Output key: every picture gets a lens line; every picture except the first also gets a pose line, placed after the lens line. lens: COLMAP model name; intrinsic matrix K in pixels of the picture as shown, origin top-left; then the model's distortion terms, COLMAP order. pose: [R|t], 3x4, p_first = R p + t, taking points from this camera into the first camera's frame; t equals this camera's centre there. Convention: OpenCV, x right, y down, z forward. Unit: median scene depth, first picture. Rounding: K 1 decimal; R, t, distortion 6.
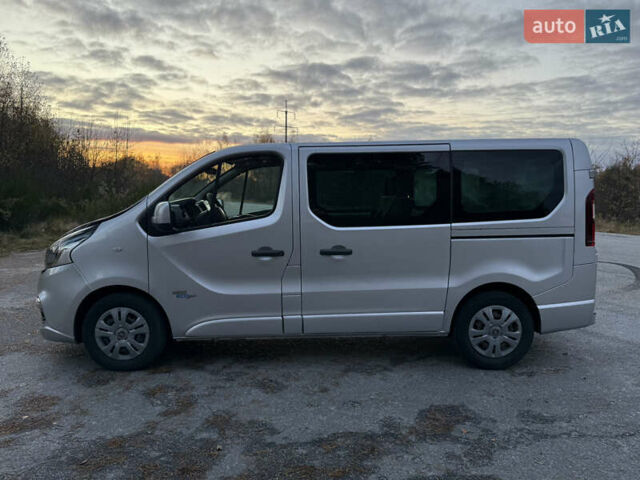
lens RADIAL K [[494.6, 0, 320.6], [0, 494.6, 222.5], [0, 0, 1]] dist [0.078360, -0.122523]
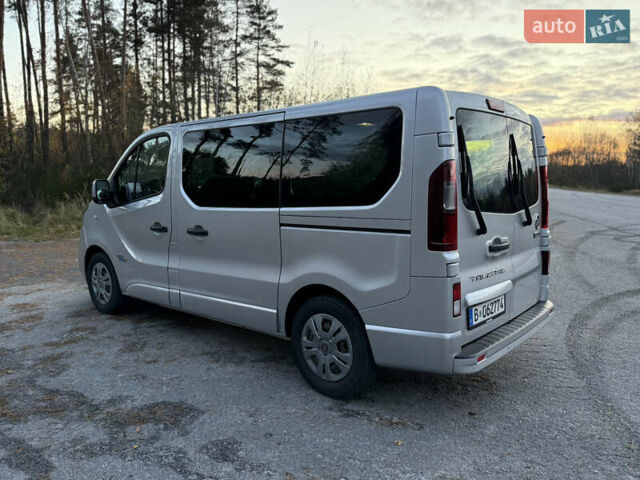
lens RADIAL K [[494.6, 0, 320.6], [0, 494.6, 222.5], [0, 0, 1]] dist [0.078360, -0.122523]
pose [[0.739824, 0.057604, -0.670330, 0.875518], [-0.039528, 0.998328, 0.042165, -0.011191], [0.671638, -0.004698, 0.740864, 0.423766]]
